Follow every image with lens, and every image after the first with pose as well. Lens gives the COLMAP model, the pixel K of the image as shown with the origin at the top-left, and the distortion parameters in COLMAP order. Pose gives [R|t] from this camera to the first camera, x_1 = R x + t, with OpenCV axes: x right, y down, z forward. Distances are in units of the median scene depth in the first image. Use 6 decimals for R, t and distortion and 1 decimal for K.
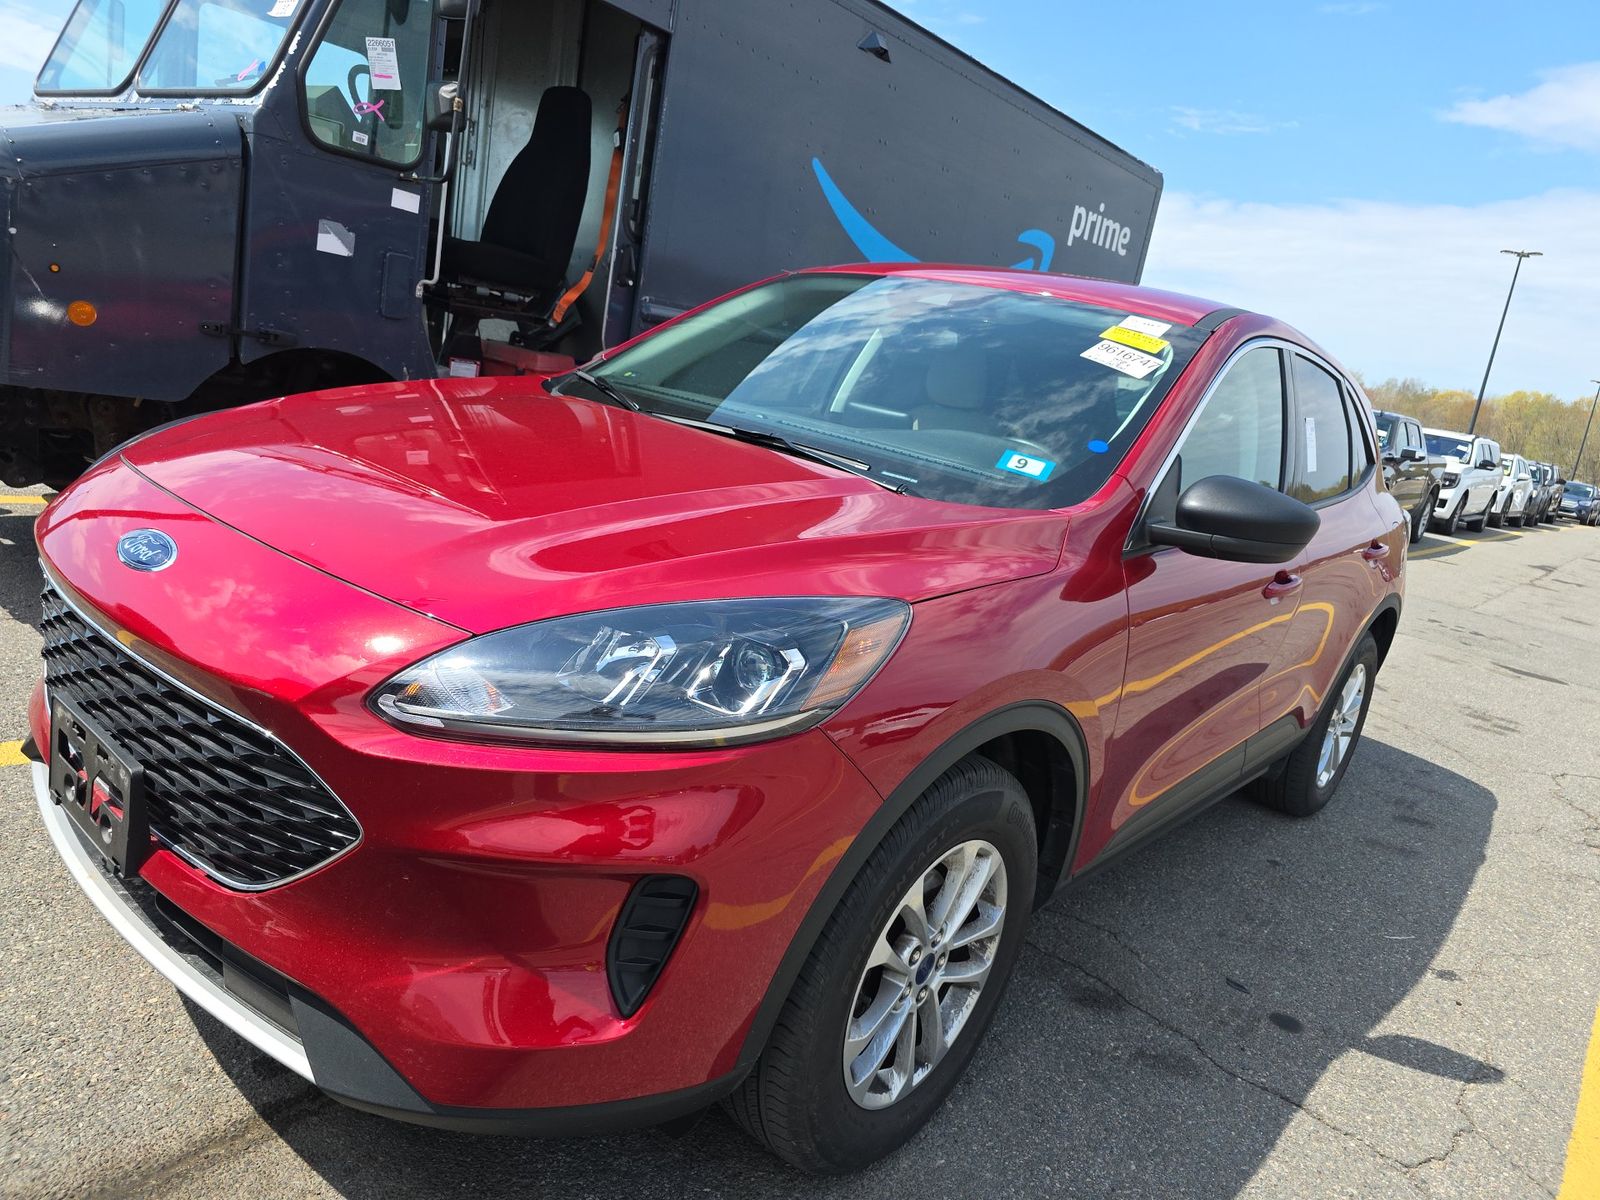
lens RADIAL K [[1116.6, 0, 808.4], [0, 1116.6, 606.3], [0, 0, 1]] dist [0.055665, -0.061001]
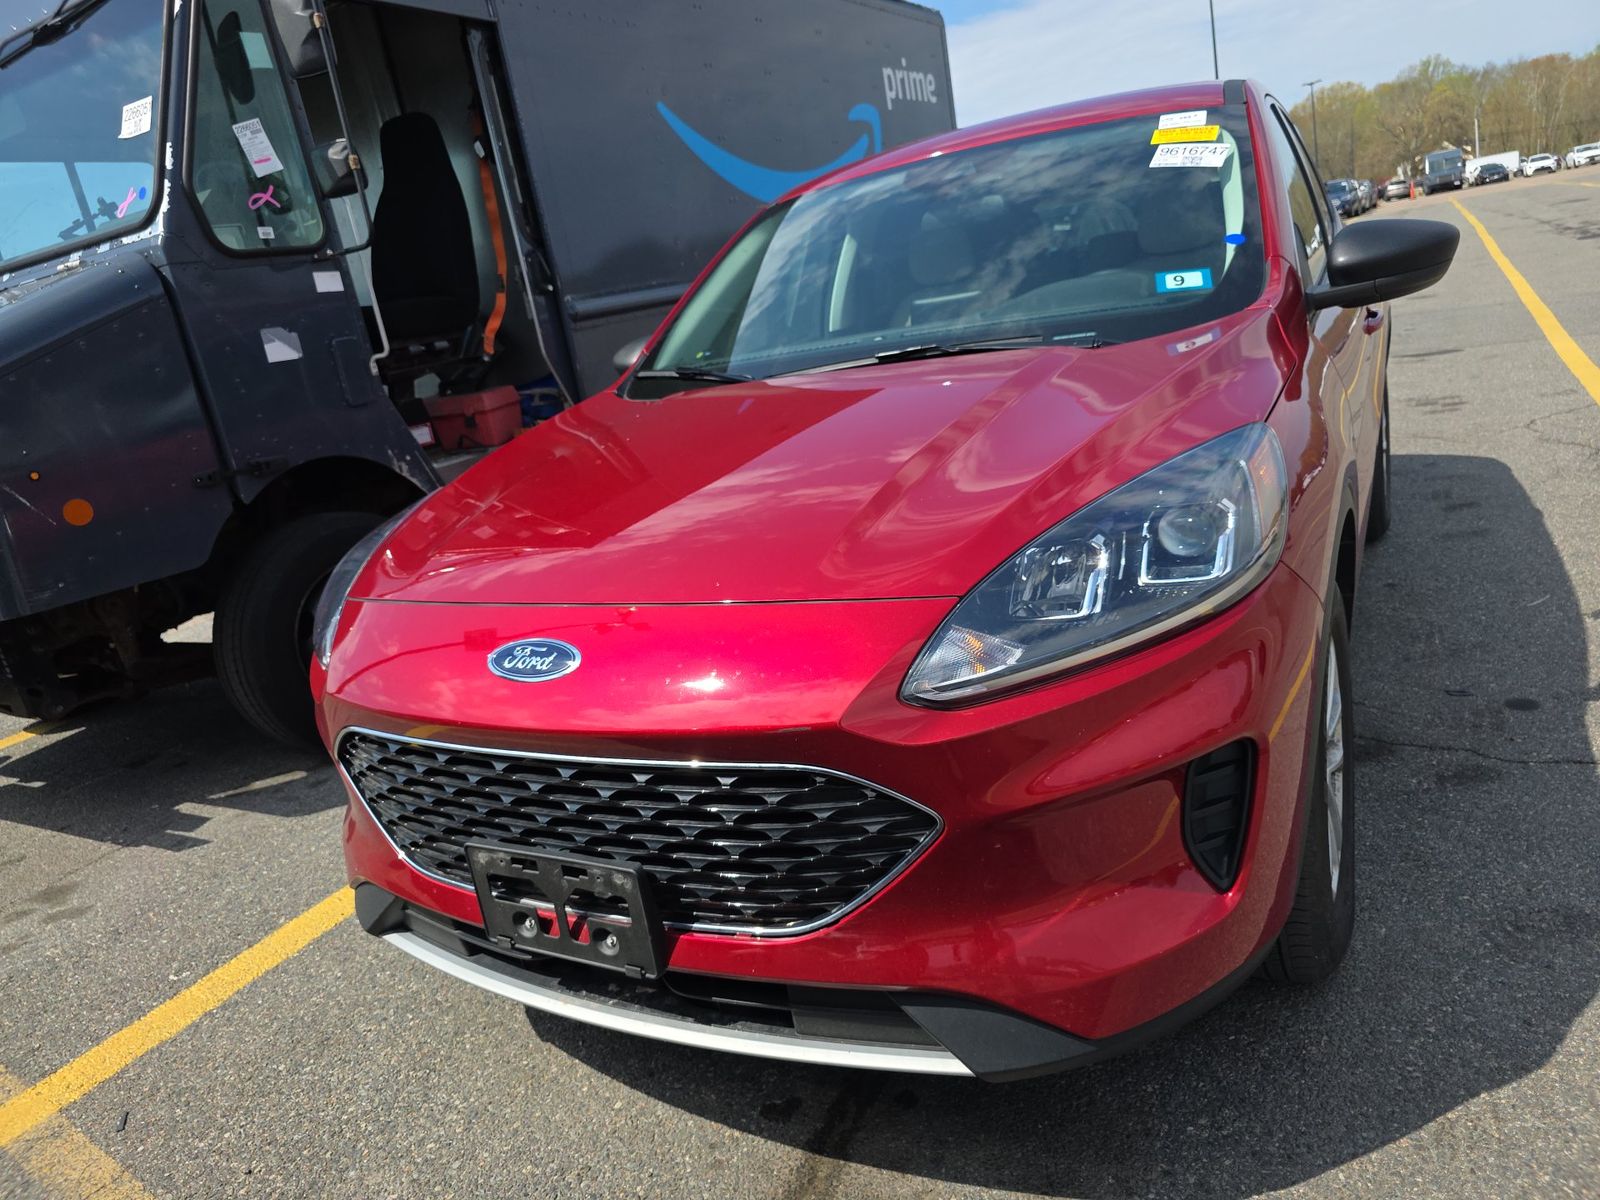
lens RADIAL K [[1116.6, 0, 808.4], [0, 1116.6, 606.3], [0, 0, 1]] dist [0.055665, -0.061001]
pose [[0.922158, -0.376379, 0.089240, -0.186409], [0.370756, 0.925815, 0.073530, -0.032186], [-0.110295, -0.034720, 0.993292, 0.014724]]
